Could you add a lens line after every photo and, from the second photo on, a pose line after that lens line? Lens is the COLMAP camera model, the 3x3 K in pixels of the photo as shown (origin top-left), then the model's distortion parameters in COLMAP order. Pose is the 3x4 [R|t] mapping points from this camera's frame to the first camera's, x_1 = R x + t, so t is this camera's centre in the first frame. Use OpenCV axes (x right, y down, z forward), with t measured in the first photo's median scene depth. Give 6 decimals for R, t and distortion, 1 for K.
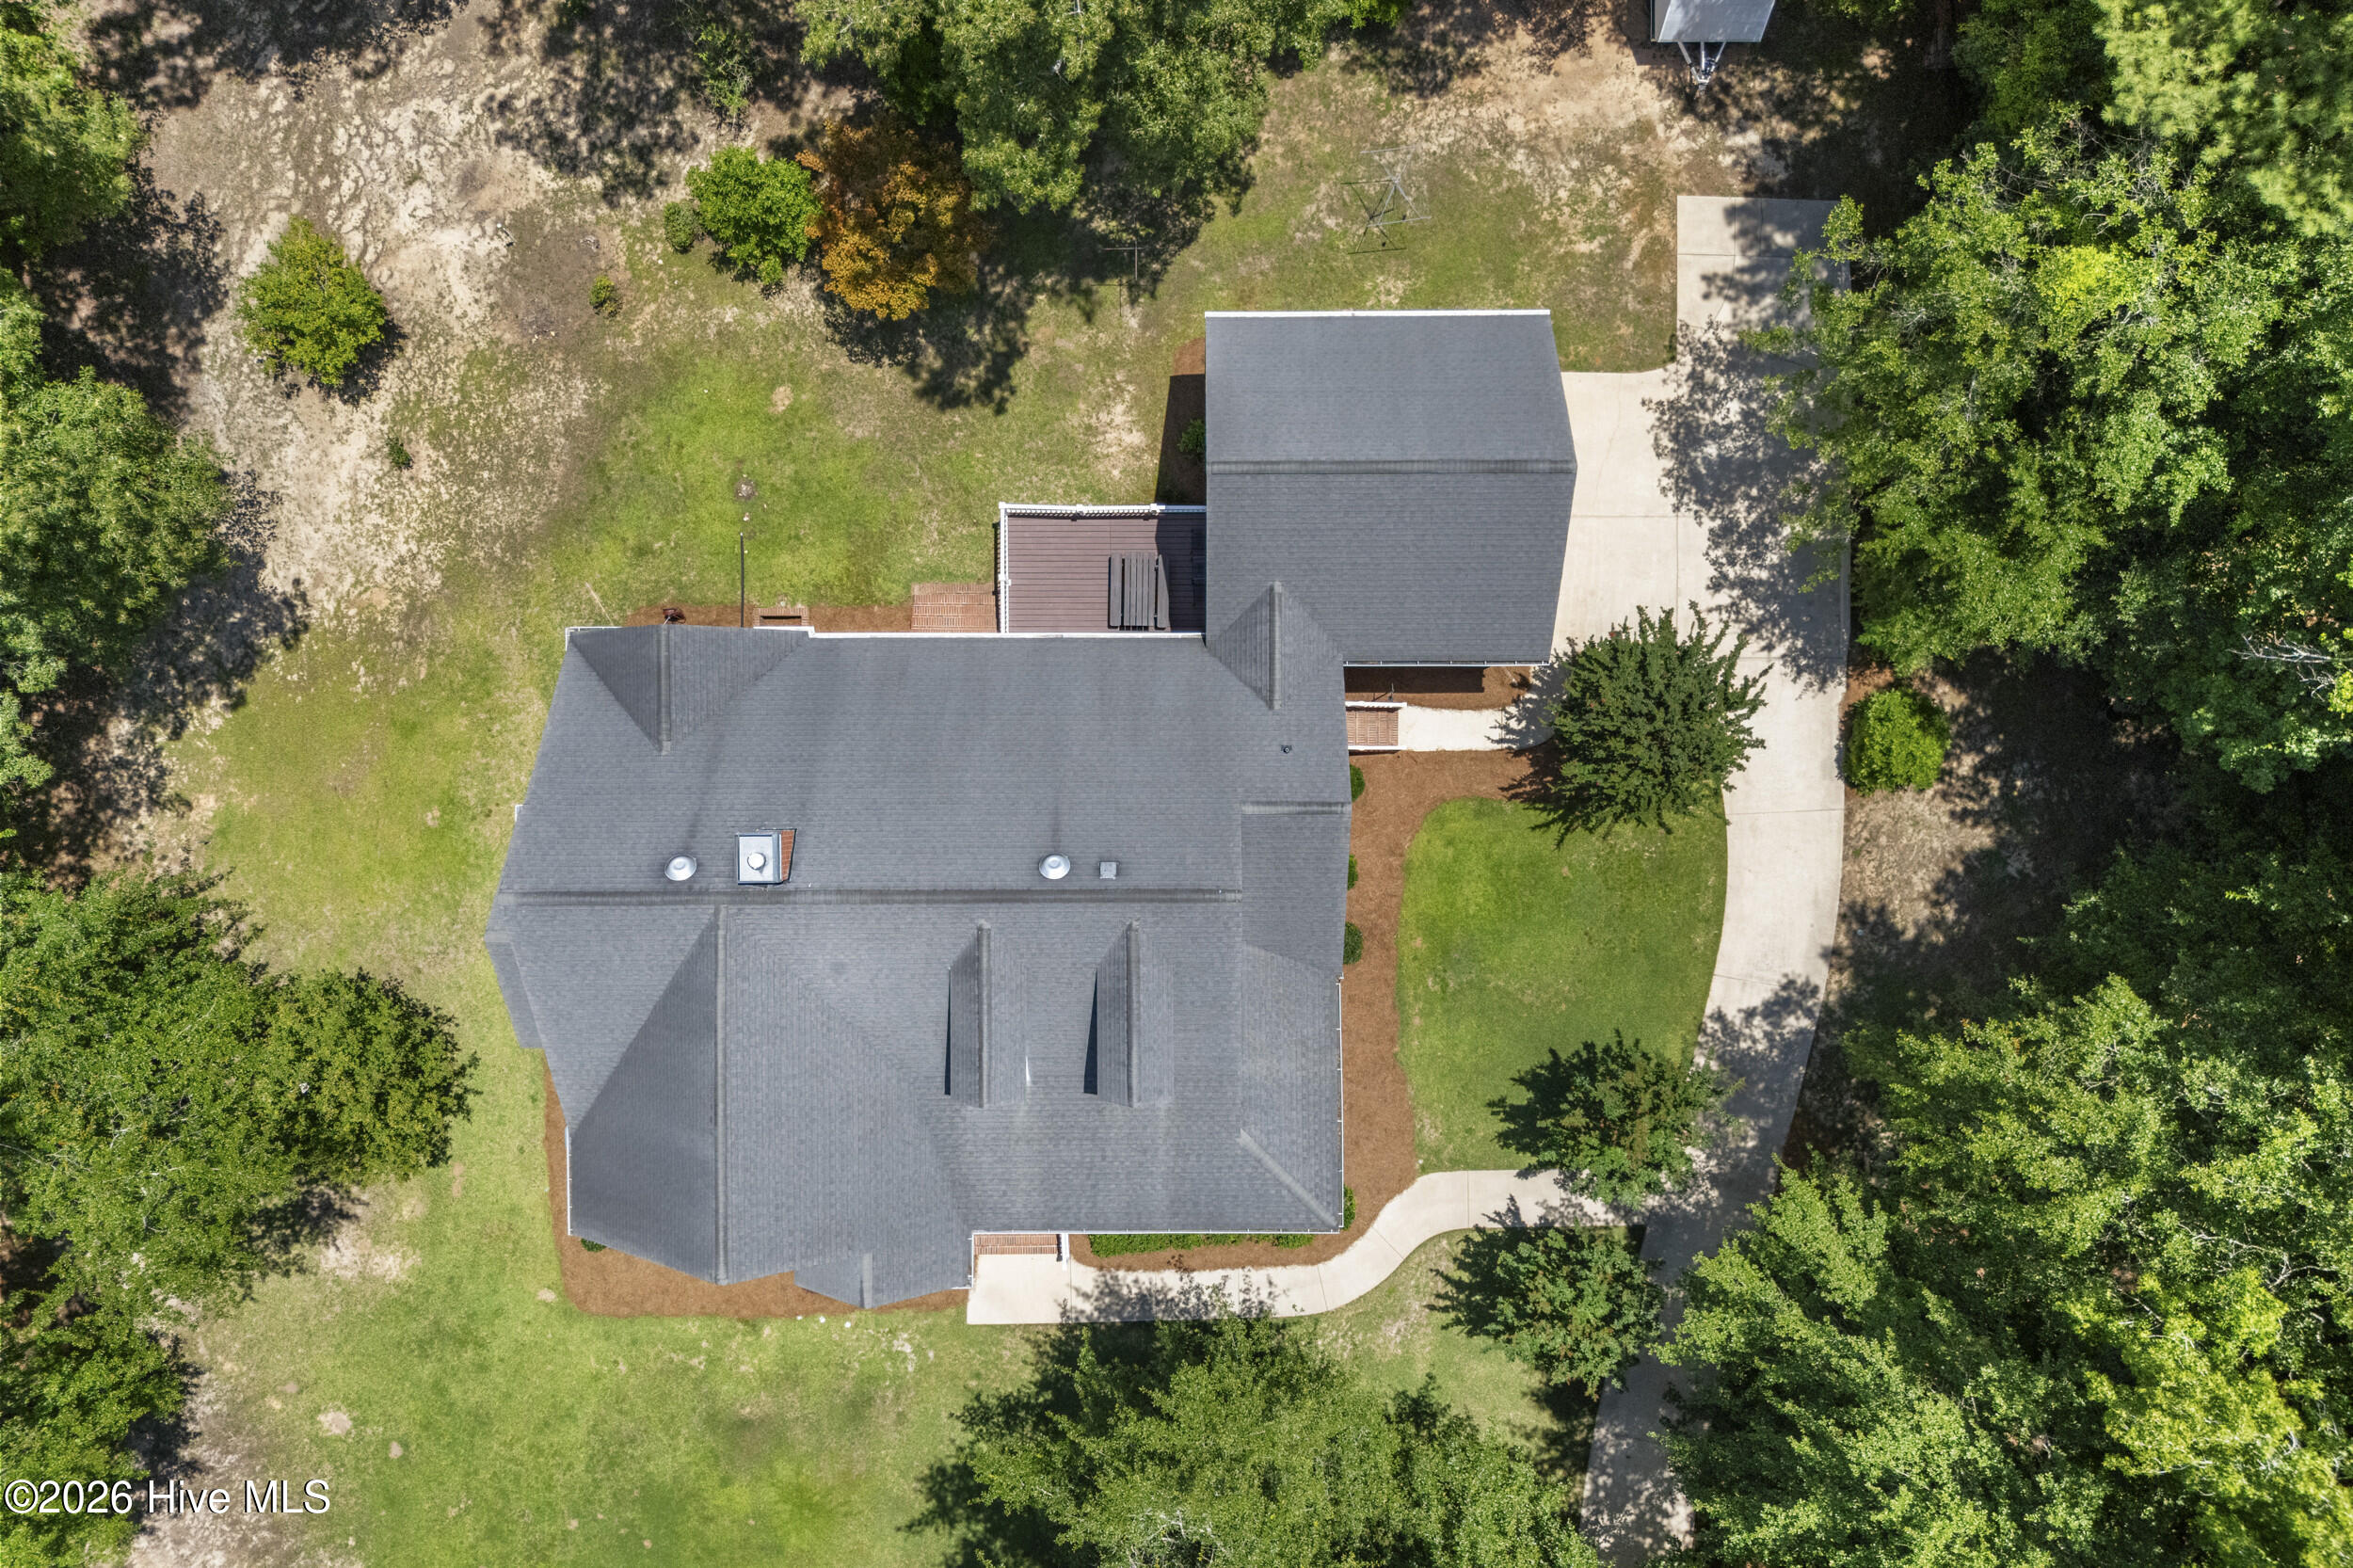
lens RADIAL K [[1667.0, 0, 1192.5], [0, 1667.0, 848.3], [0, 0, 1]] dist [0.052976, -0.067896]
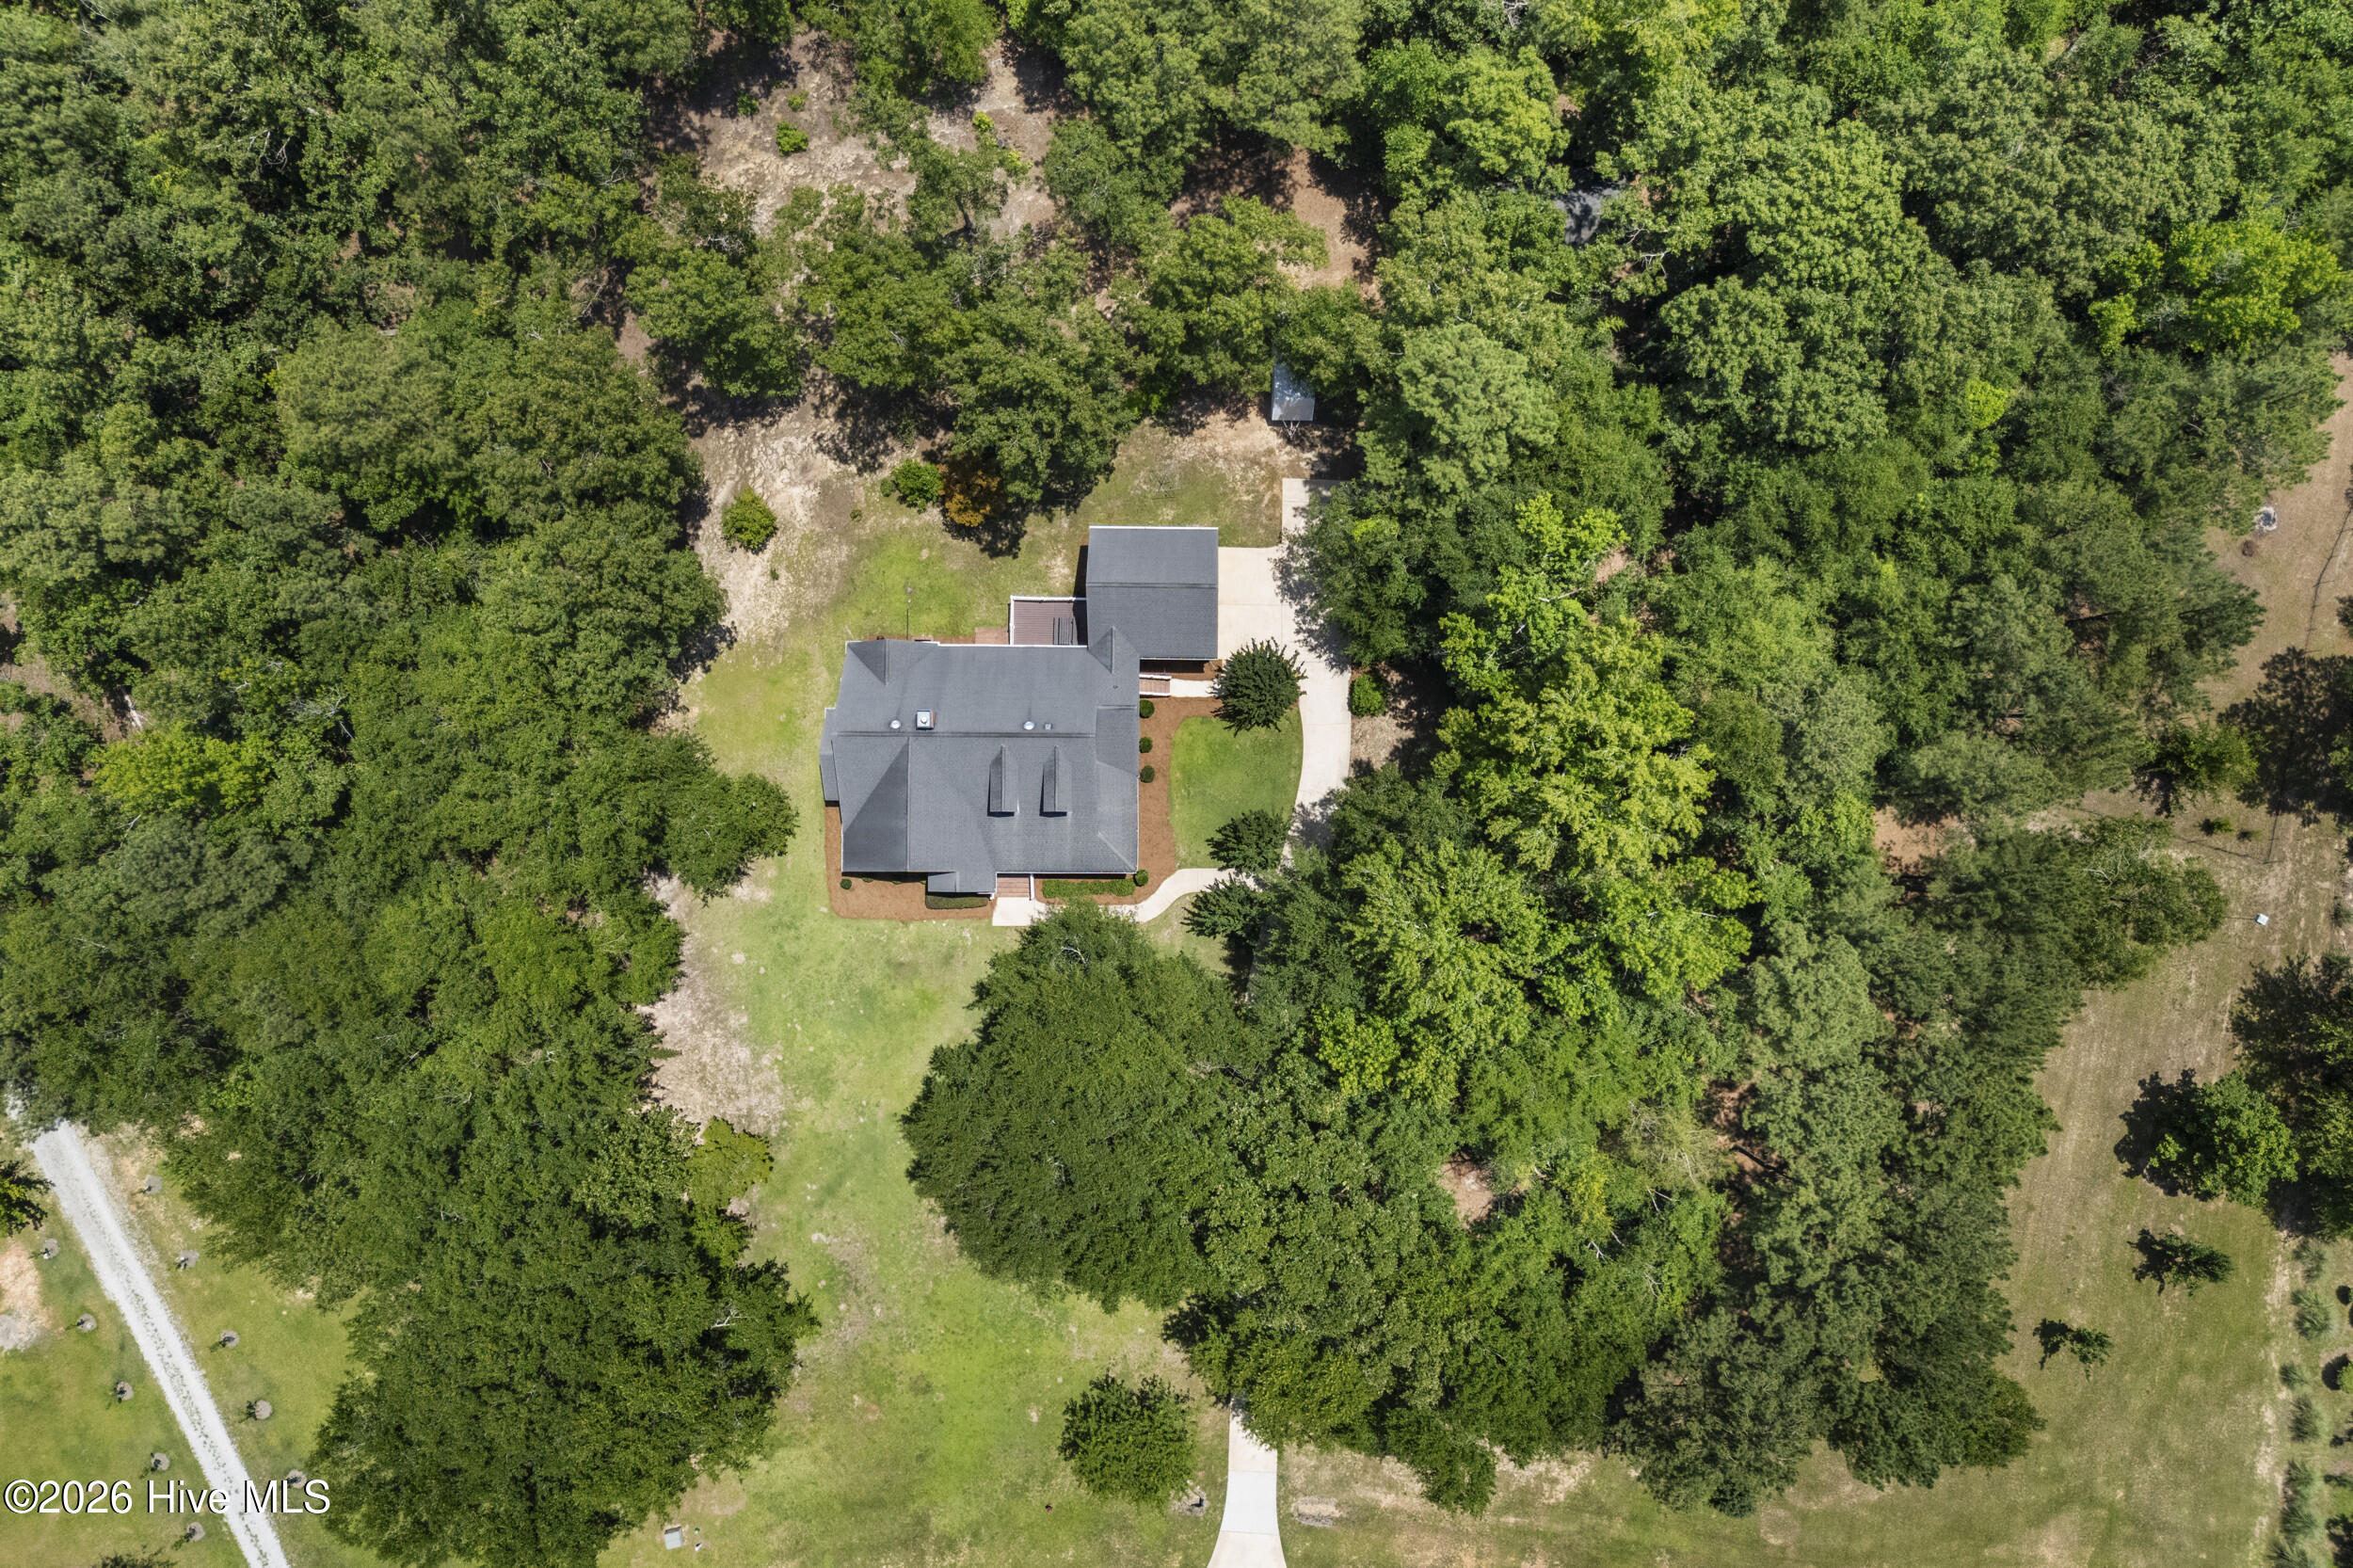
lens RADIAL K [[1664.9, 0, 1189.3], [0, 1664.9, 811.7], [0, 0, 1]] dist [0.136484, -0.245827]
pose [[0.999928, 0.009567, -0.007261, 0.173441], [-0.010027, 0.997752, -0.066258, 0.280868], [0.006611, 0.066326, 0.997776, -1.481536]]
